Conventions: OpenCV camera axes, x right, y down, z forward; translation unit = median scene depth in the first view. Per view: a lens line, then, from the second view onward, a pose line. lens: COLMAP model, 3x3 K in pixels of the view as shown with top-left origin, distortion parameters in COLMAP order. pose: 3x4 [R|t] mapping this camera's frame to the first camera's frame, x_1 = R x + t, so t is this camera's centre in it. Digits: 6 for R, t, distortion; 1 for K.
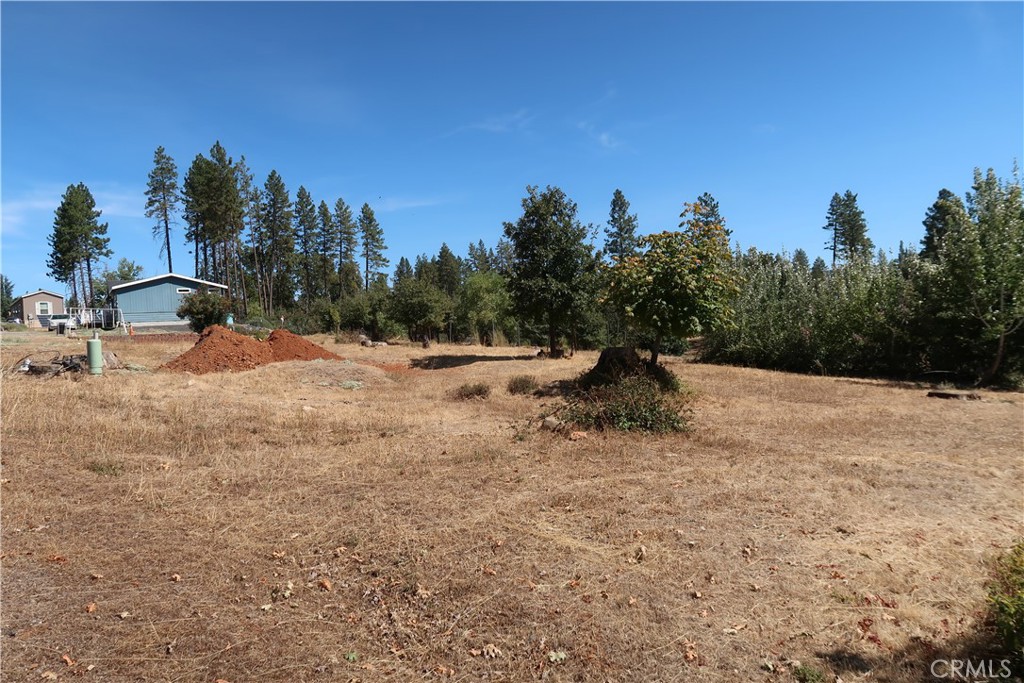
lens RADIAL K [[690.2, 0, 512.0], [0, 690.2, 341.5], [0, 0, 1]] dist [-0.030366, 0.010700]
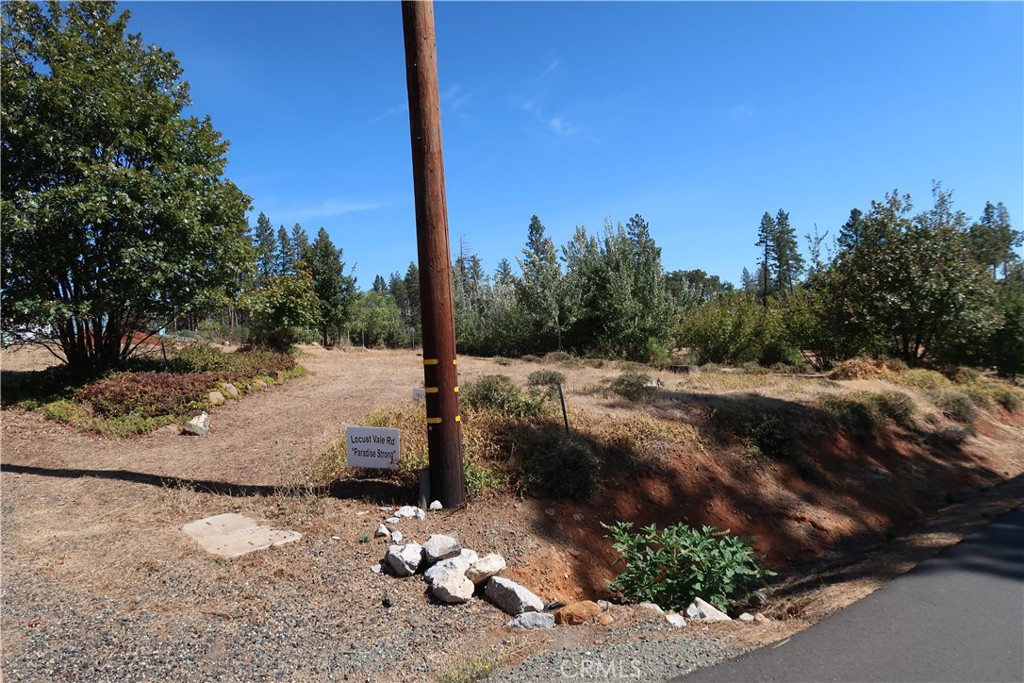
lens RADIAL K [[690.2, 0, 512.0], [0, 690.2, 341.5], [0, 0, 1]] dist [-0.030366, 0.010700]
pose [[0.999871, -0.010643, 0.012001, 0.082164], [0.010908, 0.999692, -0.022282, 0.008547], [-0.011760, 0.022410, 0.999680, -0.099666]]
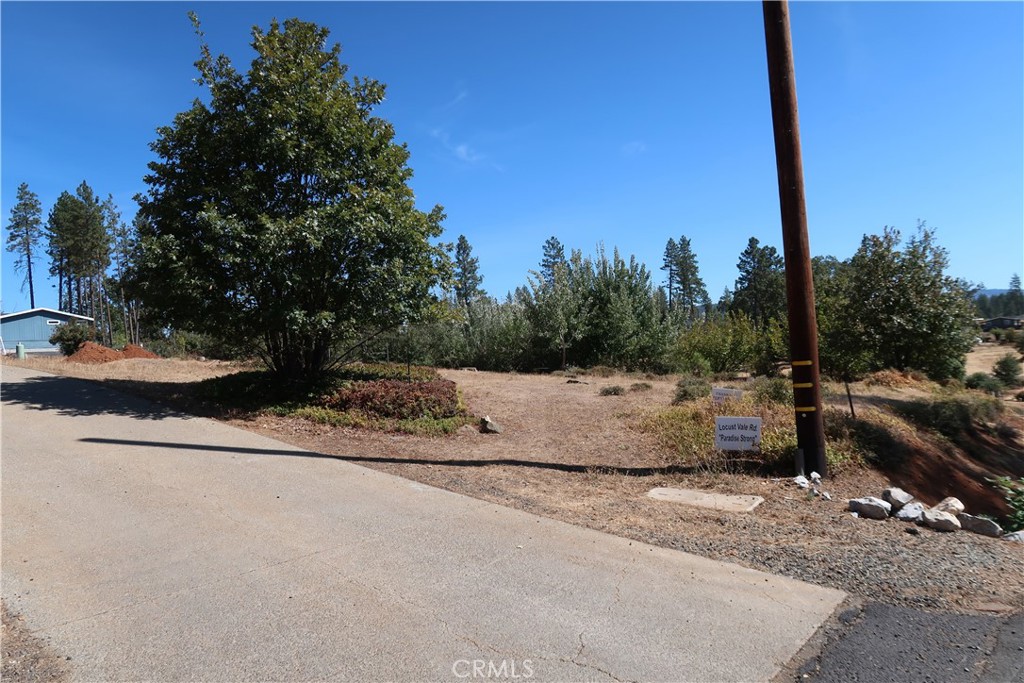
lens RADIAL K [[690.2, 0, 512.0], [0, 690.2, 341.5], [0, 0, 1]] dist [-0.030366, 0.010700]
pose [[0.987218, -0.003674, 0.159335, 0.043035], [0.011535, 0.998759, -0.048441, 0.009530], [-0.158960, 0.049660, 0.986035, -0.107339]]
